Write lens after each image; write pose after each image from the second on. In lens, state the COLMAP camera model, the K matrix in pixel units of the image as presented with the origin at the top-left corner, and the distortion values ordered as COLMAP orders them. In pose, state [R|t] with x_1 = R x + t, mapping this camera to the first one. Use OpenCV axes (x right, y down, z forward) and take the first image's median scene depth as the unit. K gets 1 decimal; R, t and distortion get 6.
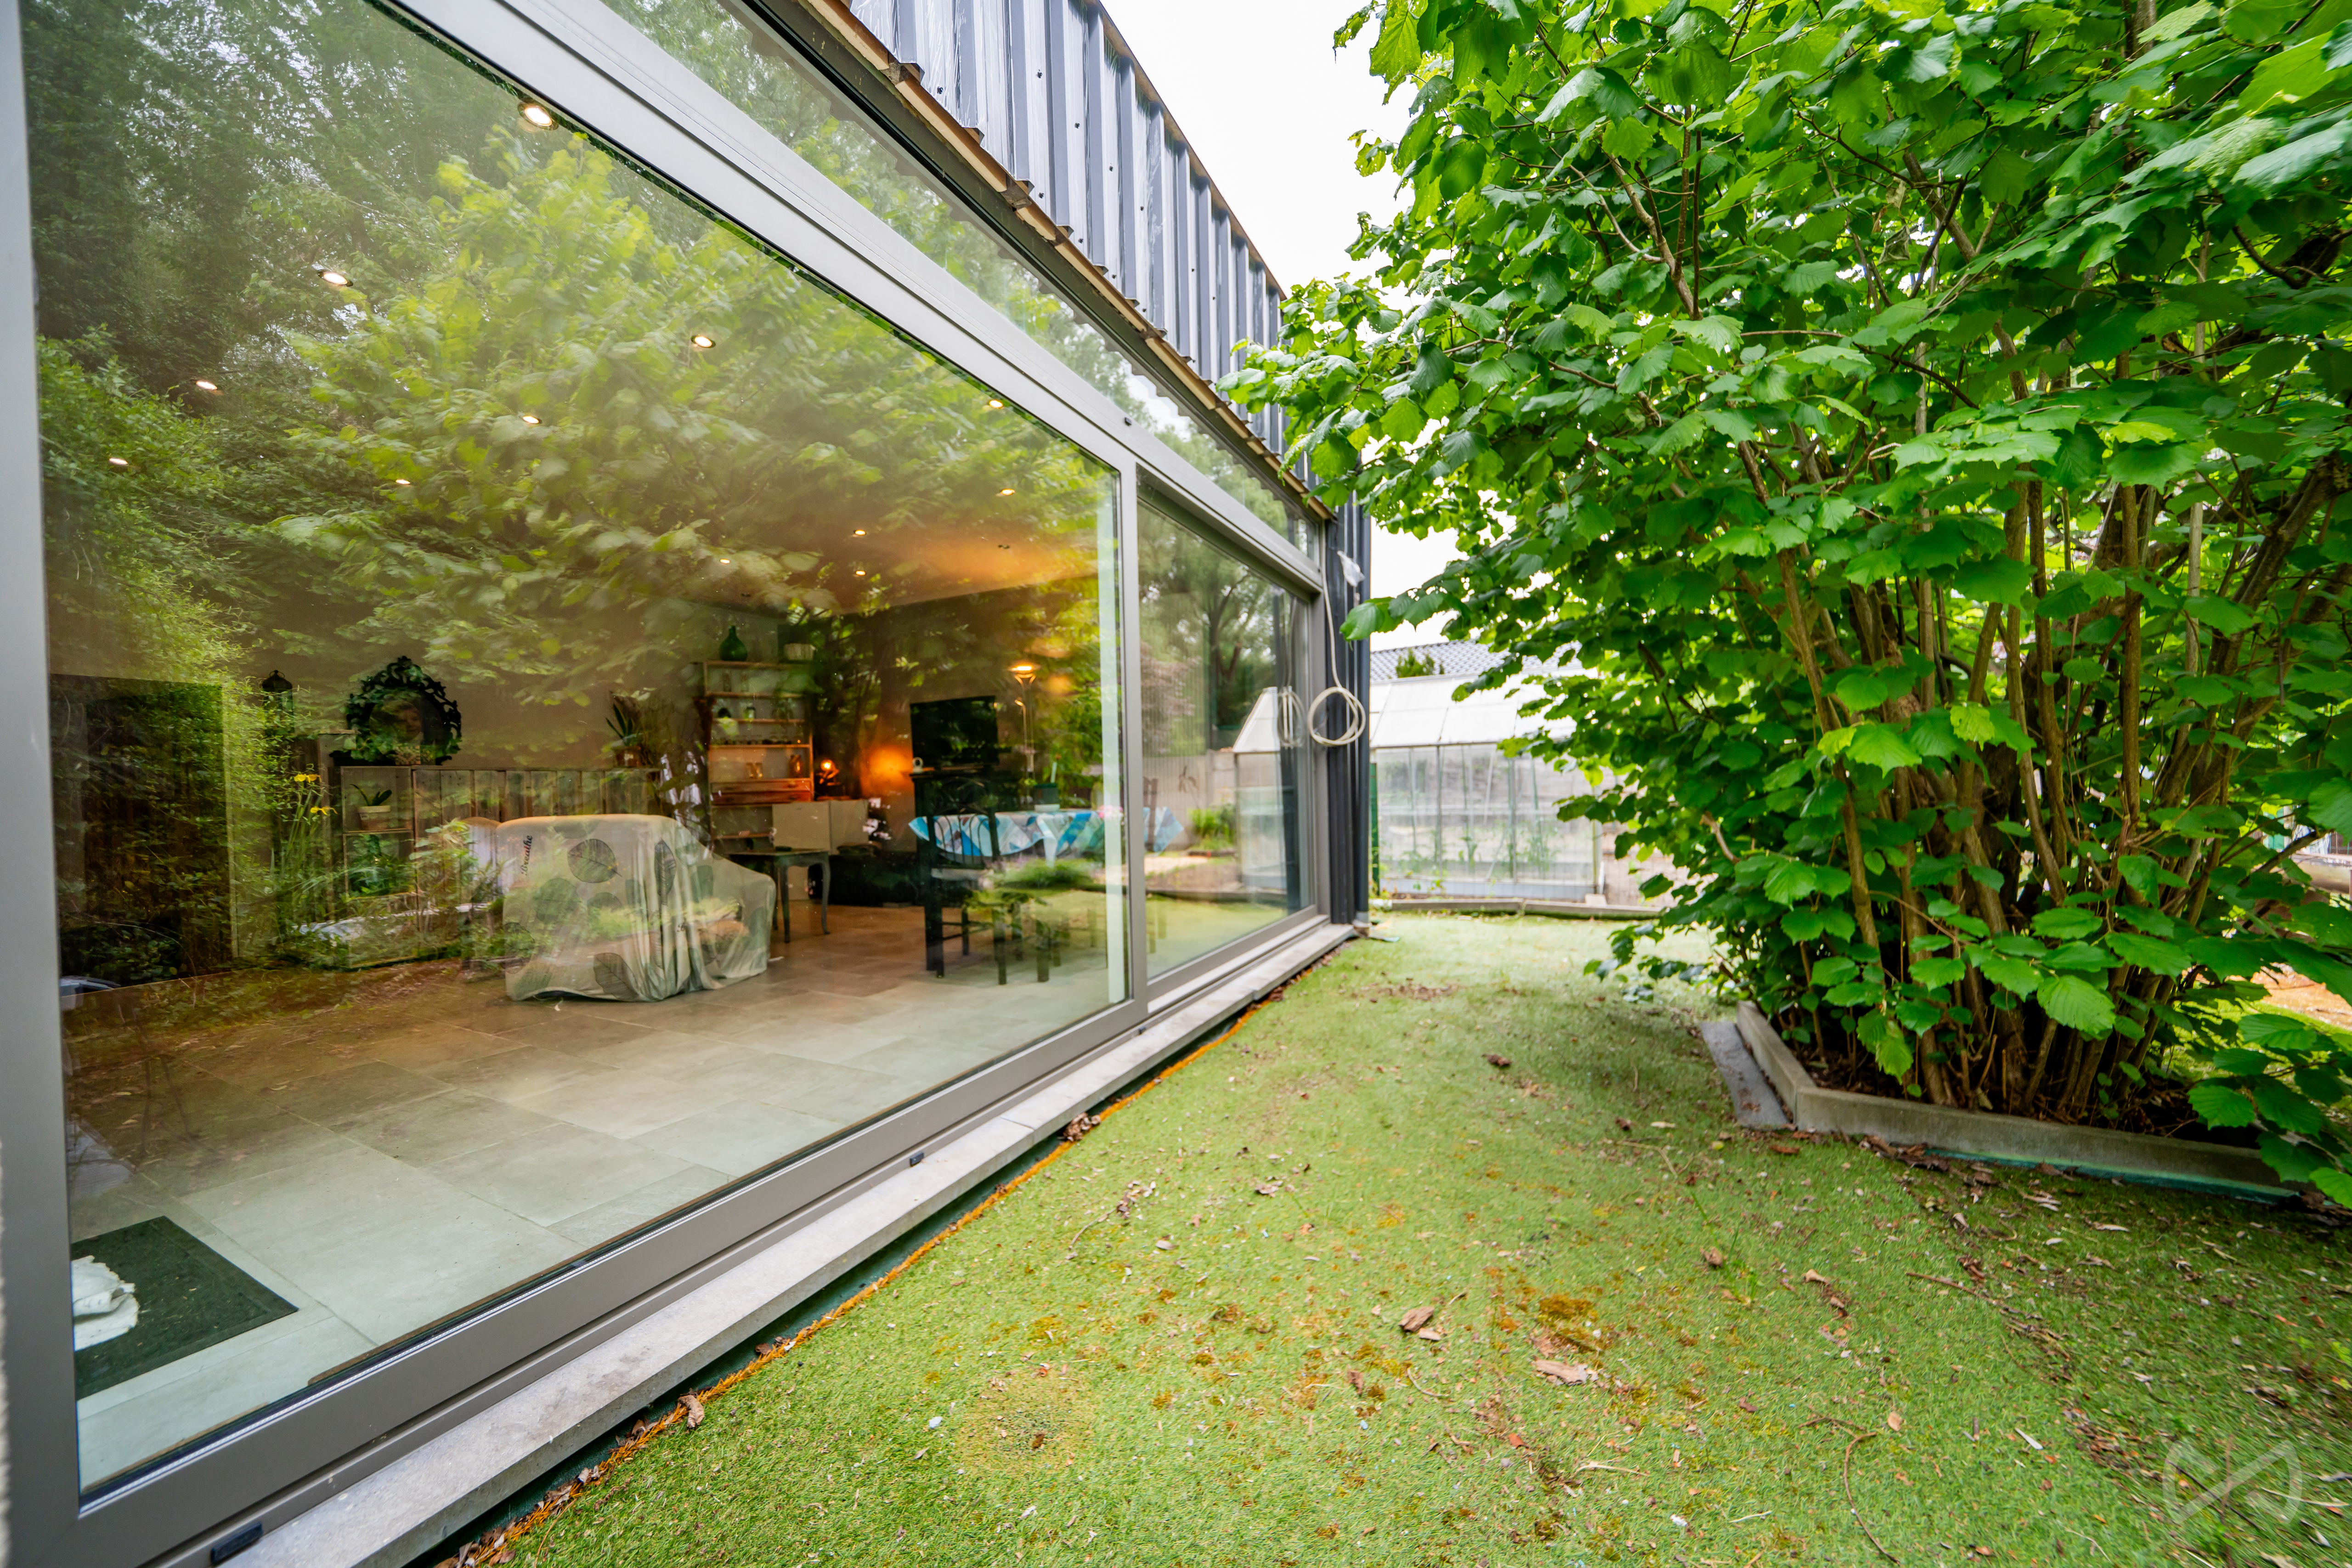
lens RADIAL K [[784.3, 0, 1205.6], [0, 784.3, 792.6], [0, 0, 1]] dist [-0.001275, -0.003853]
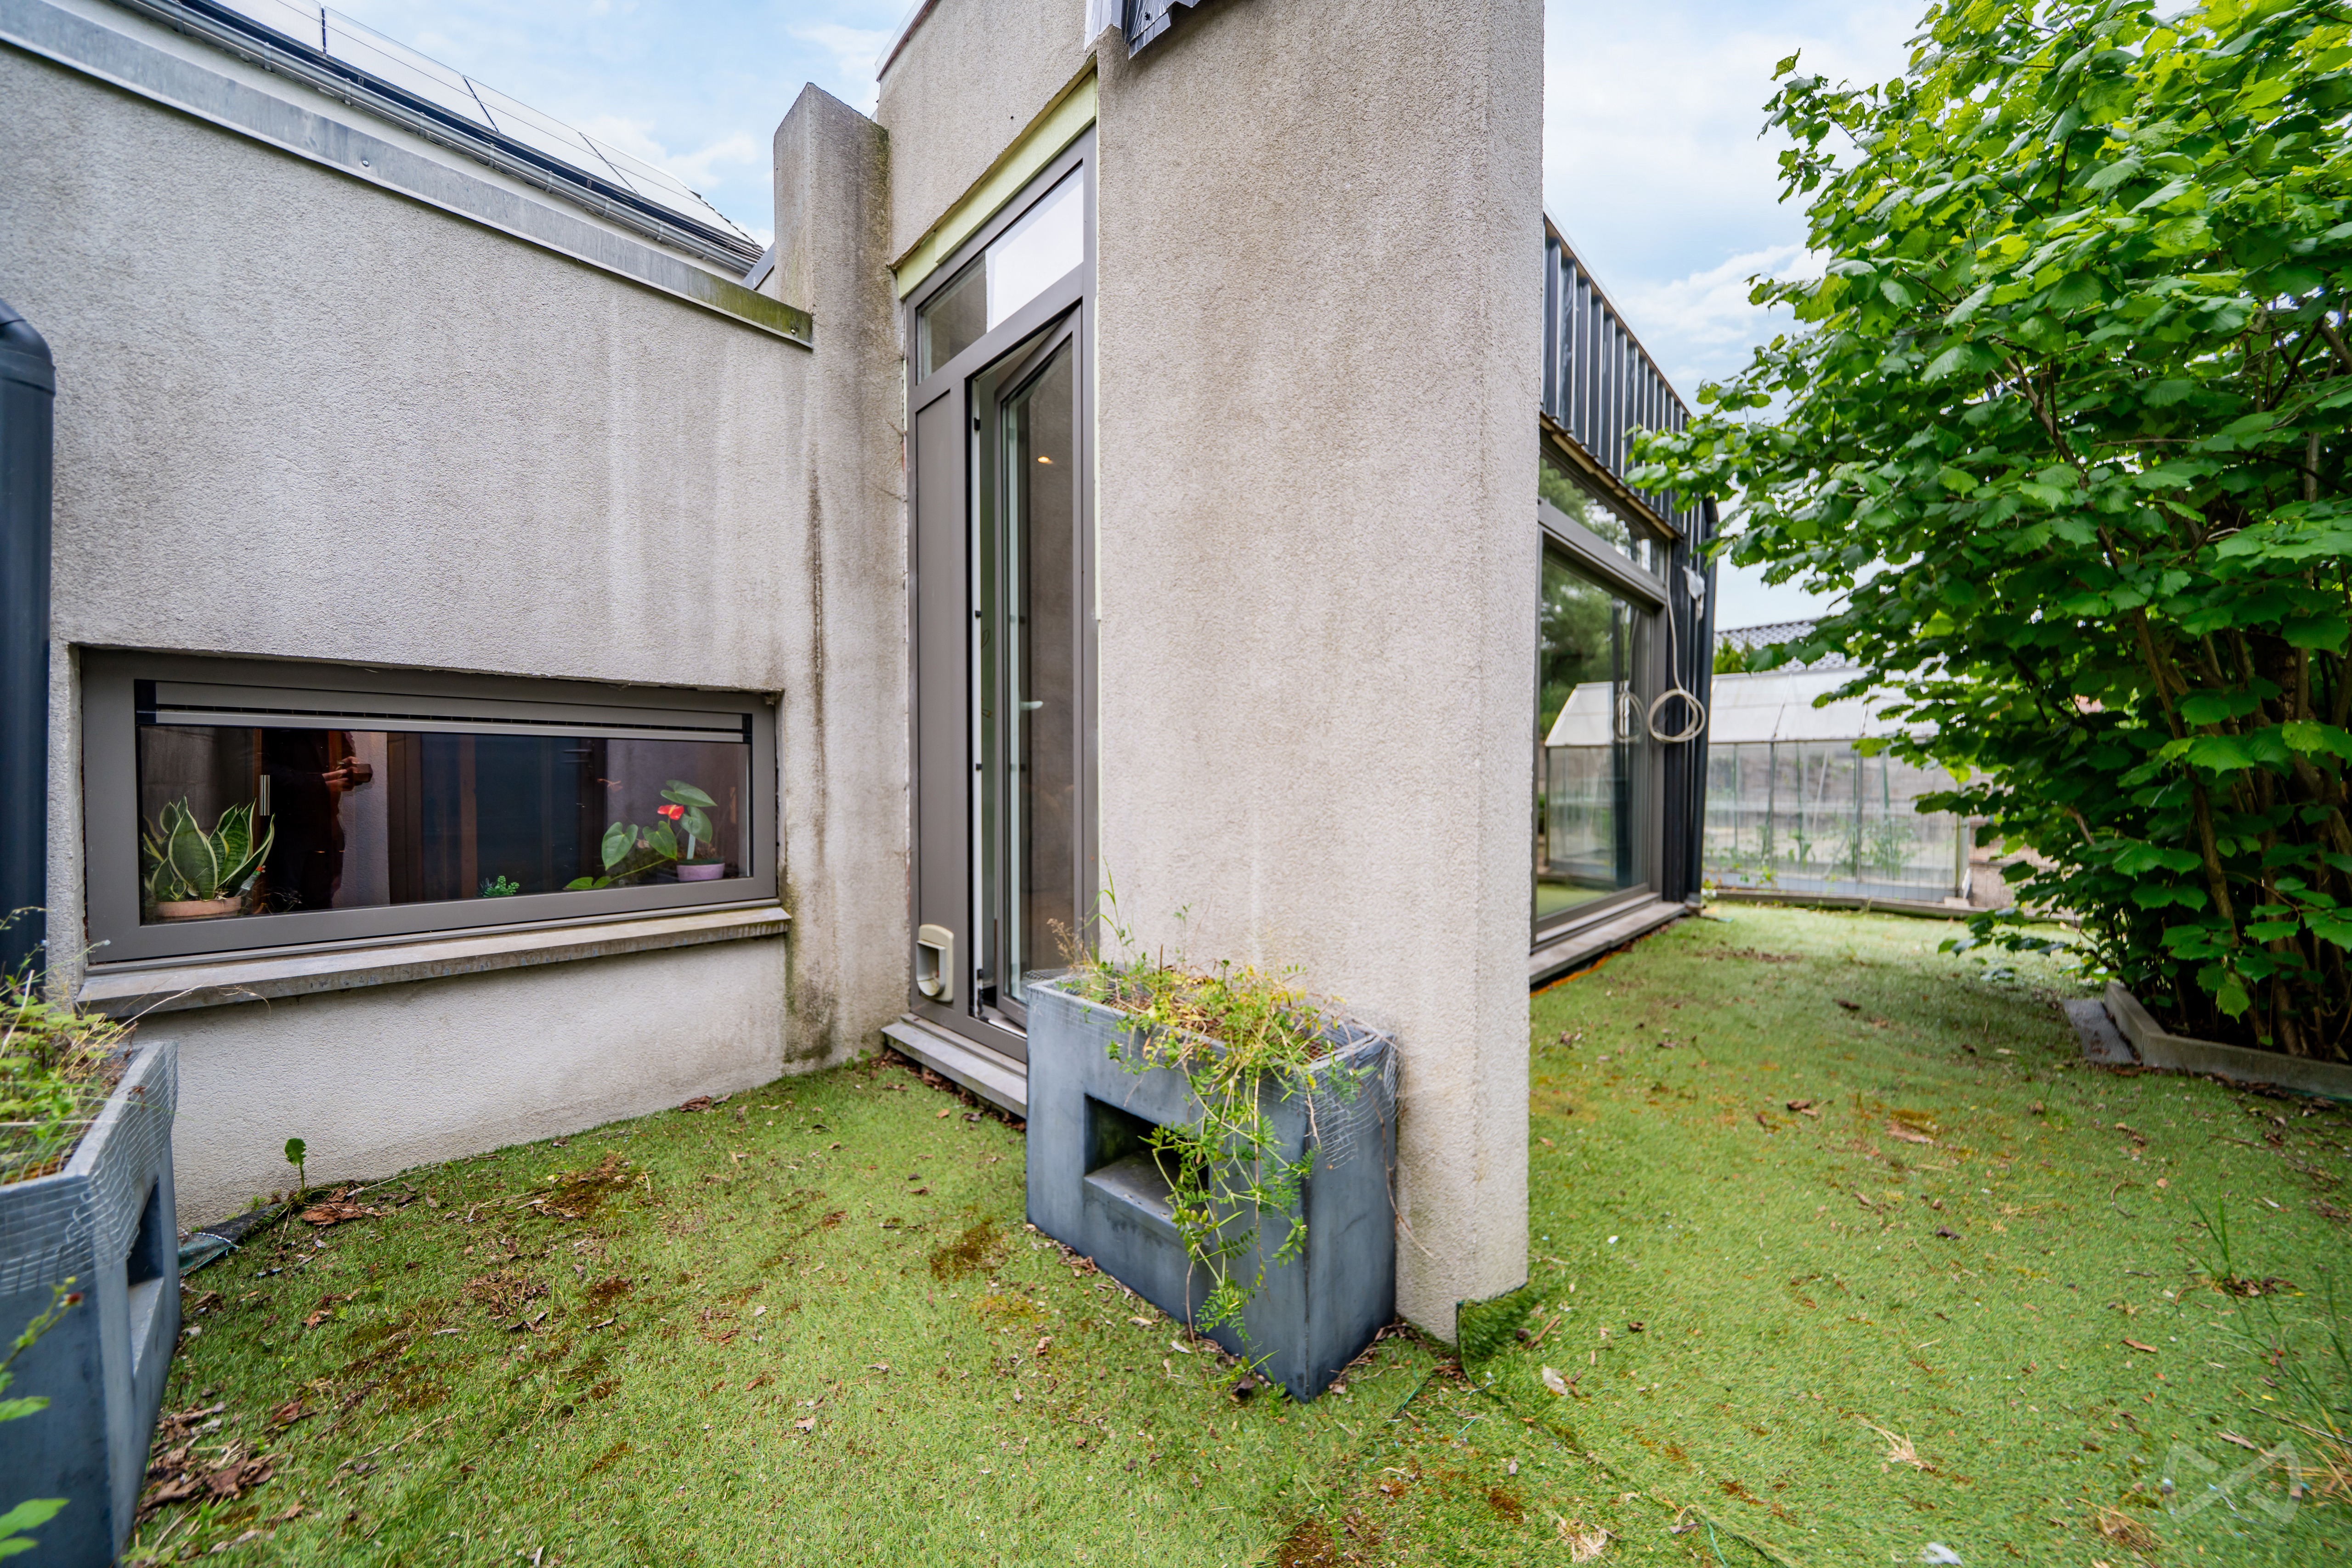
lens RADIAL K [[784.3, 0, 1205.6], [0, 784.3, 792.6], [0, 0, 1]] dist [-0.001275, -0.003853]
pose [[0.950976, 0.032862, -0.307515, -0.186858], [-0.028960, 0.999432, 0.017246, 0.017821], [0.307907, -0.007495, 0.951387, -0.404456]]
